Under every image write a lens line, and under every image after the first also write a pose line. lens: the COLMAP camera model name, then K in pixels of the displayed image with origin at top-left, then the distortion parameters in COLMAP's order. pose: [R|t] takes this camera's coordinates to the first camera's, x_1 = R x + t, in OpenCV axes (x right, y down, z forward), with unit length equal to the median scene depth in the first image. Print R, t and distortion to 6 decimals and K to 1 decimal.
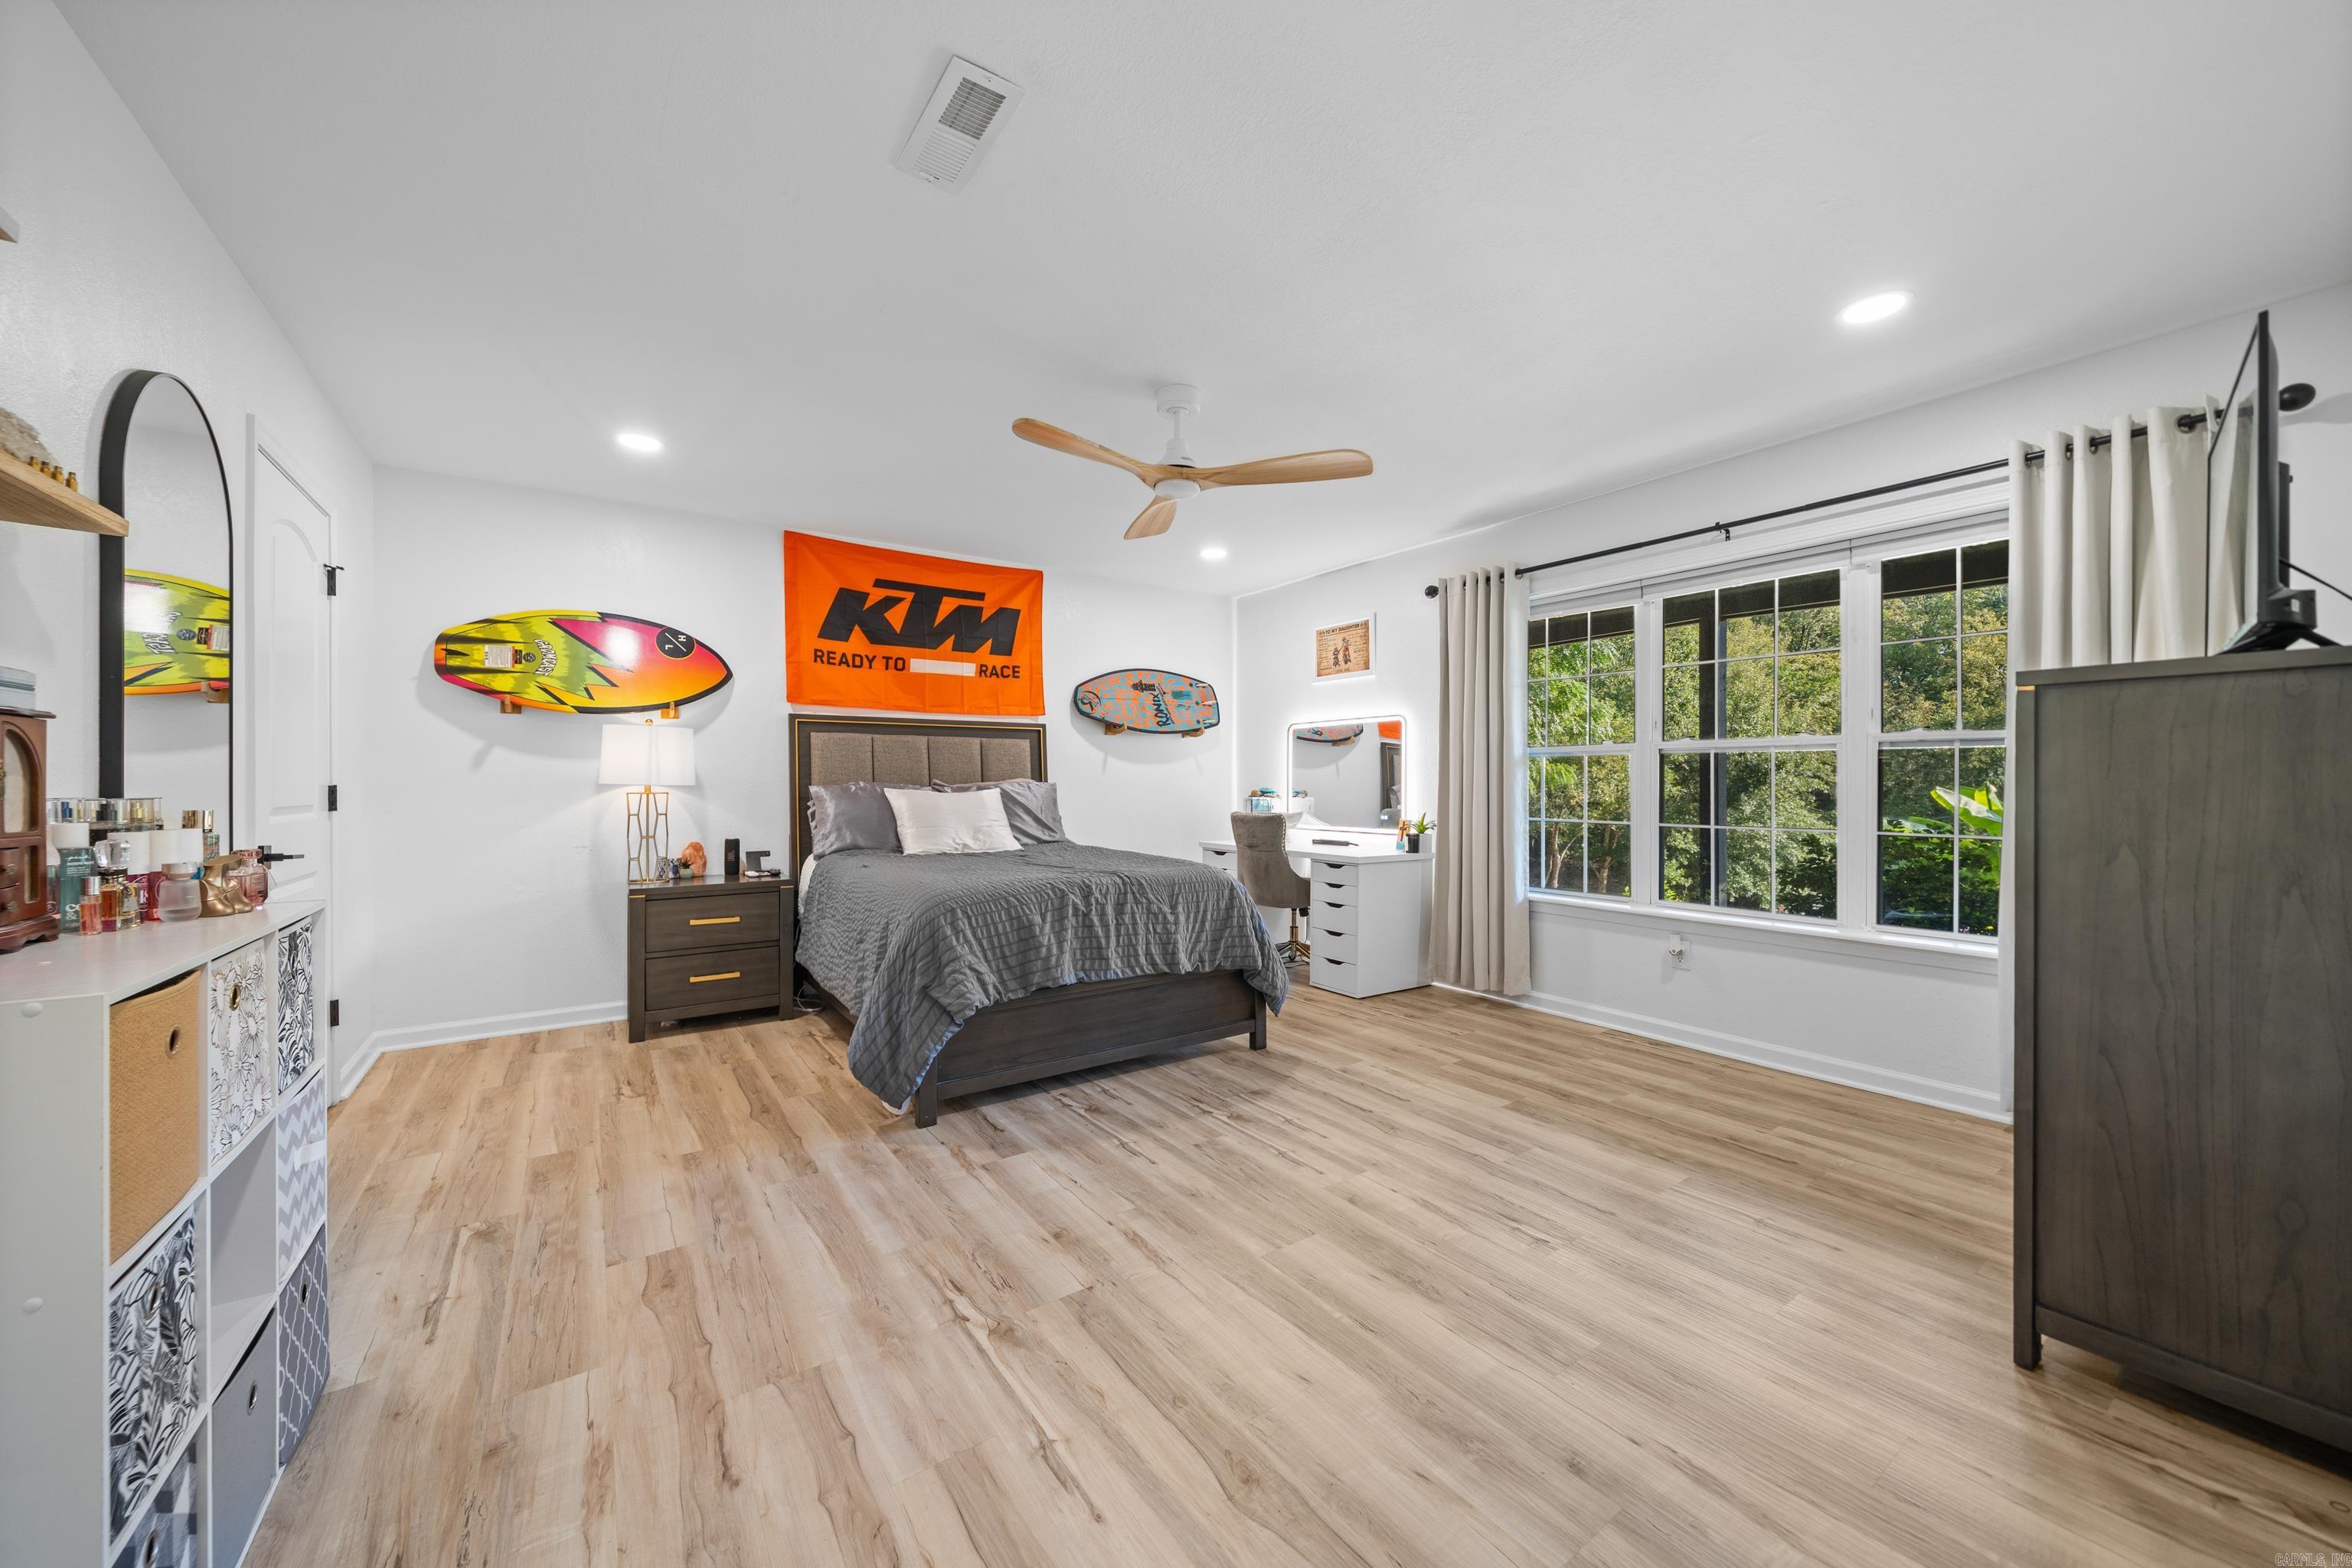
lens RADIAL K [[858.2, 0, 1170.7], [0, 858.2, 787.8], [0, 0, 1]] dist [-0.000678, 0.000081]
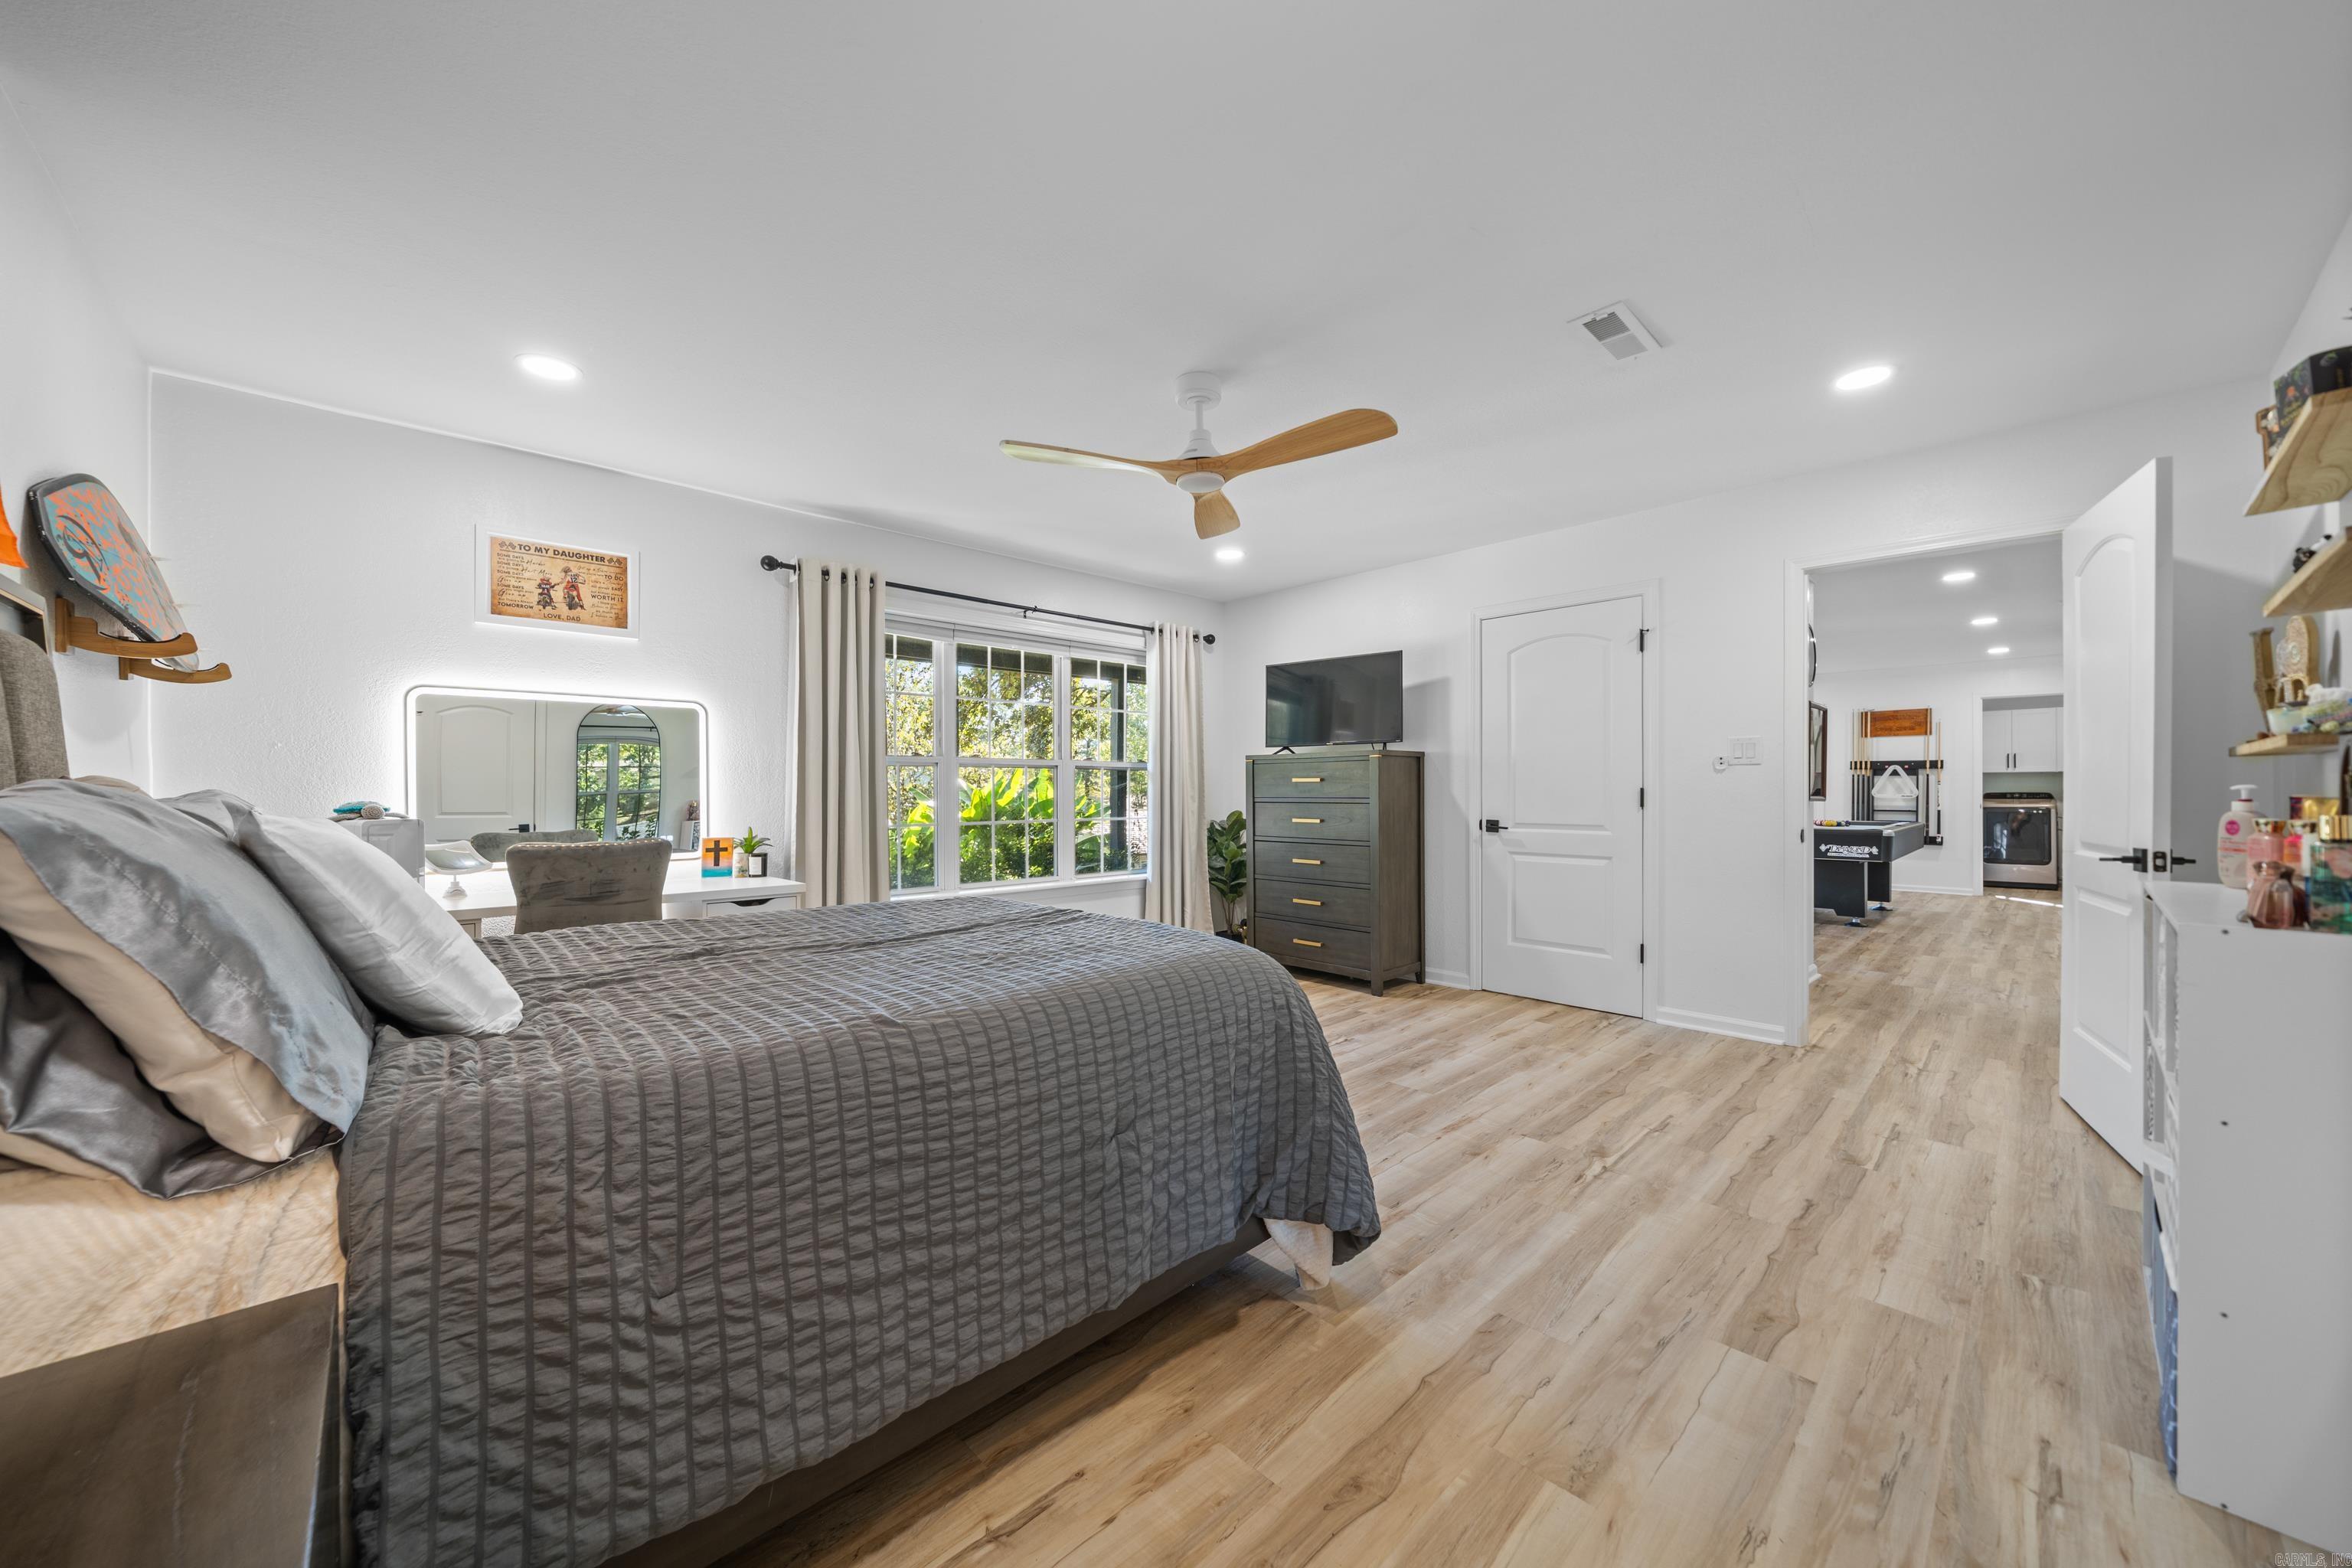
lens RADIAL K [[858.2, 0, 1170.7], [0, 858.2, 787.8], [0, 0, 1]] dist [-0.000678, 0.000081]
pose [[-0.165861, 0.003338, 0.986144, -1.072152], [0.008600, 0.999961, -0.001938, -0.006108], [-0.986112, 0.008160, -0.165883, 1.367658]]
